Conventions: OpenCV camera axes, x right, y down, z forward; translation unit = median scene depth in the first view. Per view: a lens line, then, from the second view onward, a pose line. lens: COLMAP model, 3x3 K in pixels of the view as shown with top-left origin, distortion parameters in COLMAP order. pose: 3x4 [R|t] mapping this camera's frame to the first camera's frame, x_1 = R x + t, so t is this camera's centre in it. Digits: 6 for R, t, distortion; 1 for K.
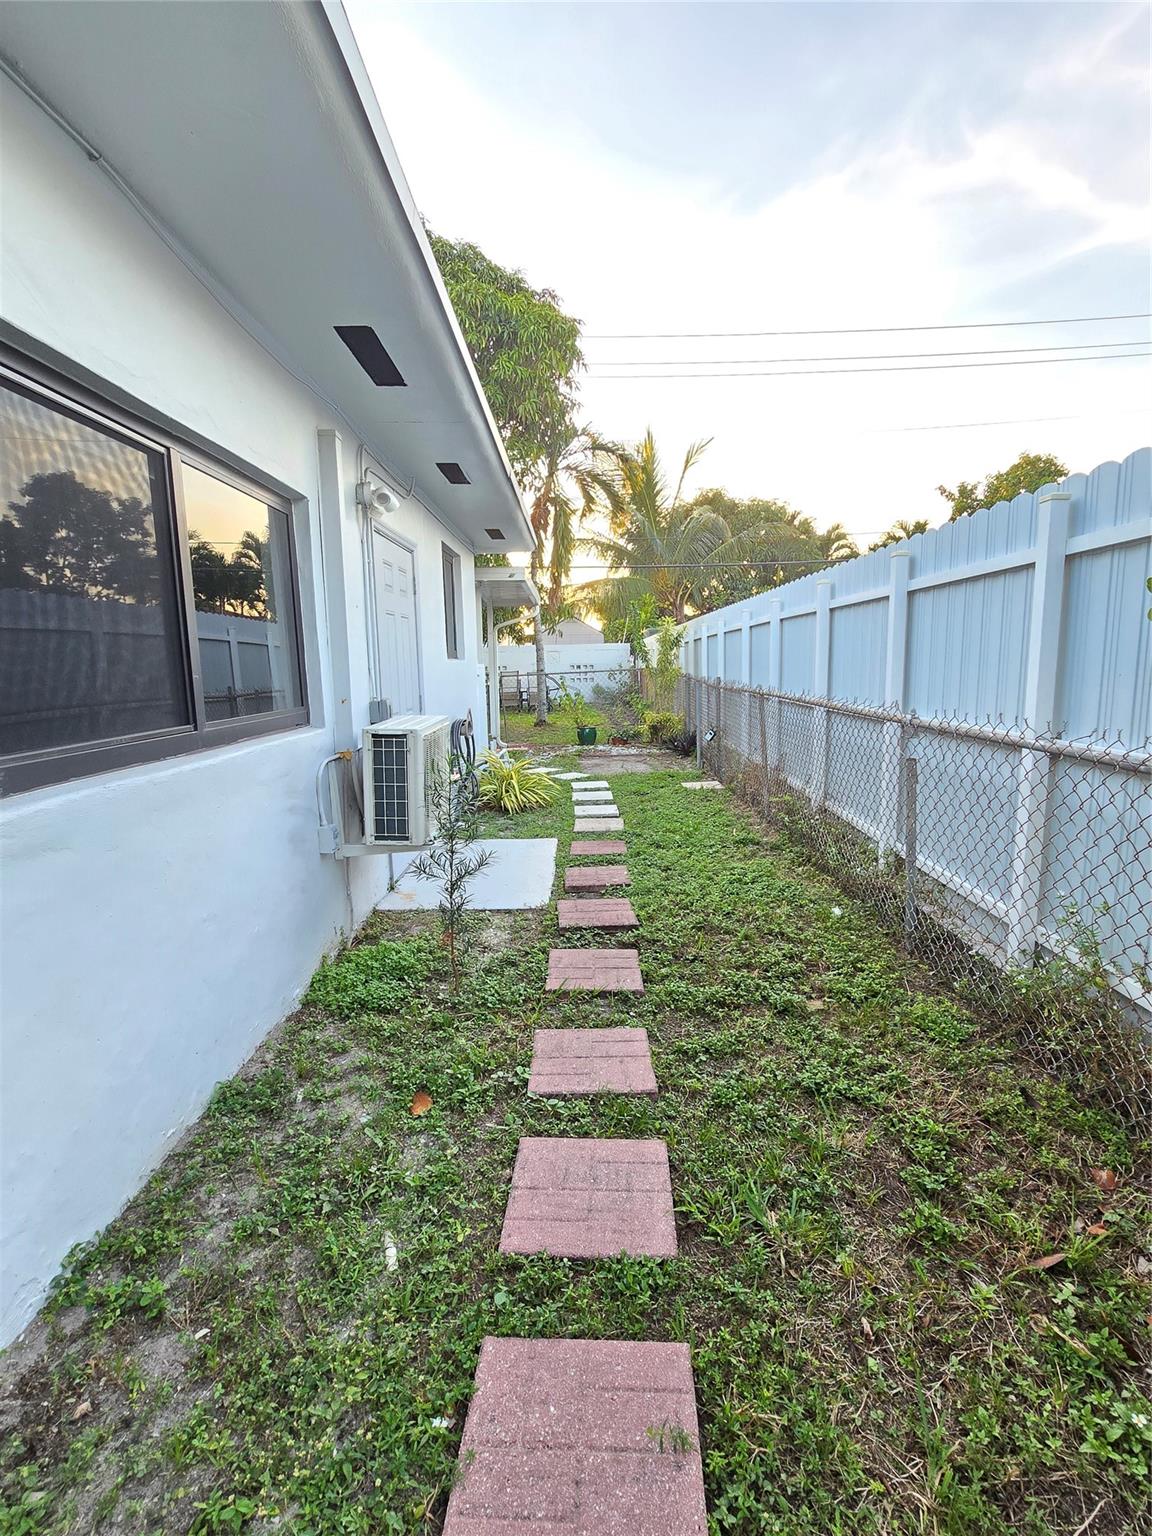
lens RADIAL K [[736.4, 0, 574.9], [0, 736.4, 772.5], [0, 0, 1]] dist [-0.004811, -0.001009]
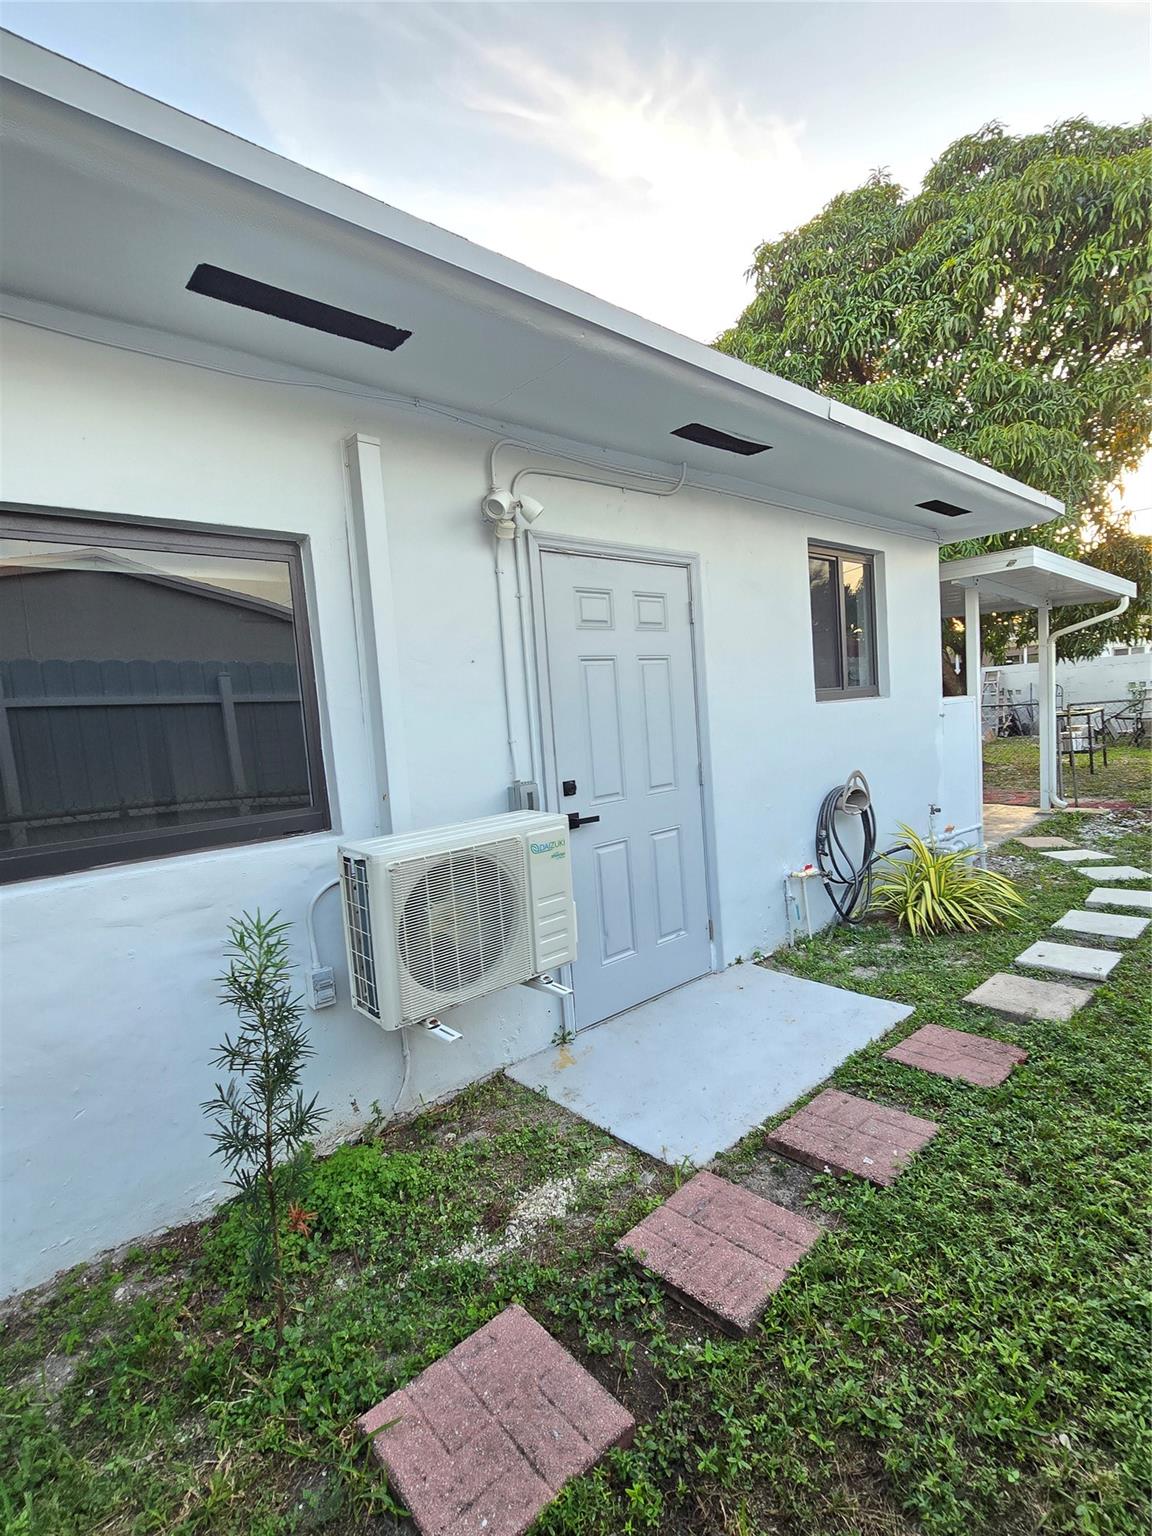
lens RADIAL K [[736.4, 0, 574.1], [0, 736.4, 764.8], [0, 0, 1]] dist [-0.004811, -0.001009]
pose [[0.667857, 0.029430, -0.743707, 0.306214], [-0.056178, 0.998361, -0.010941, -0.112728], [0.742166, 0.049087, 0.668416, 0.552173]]
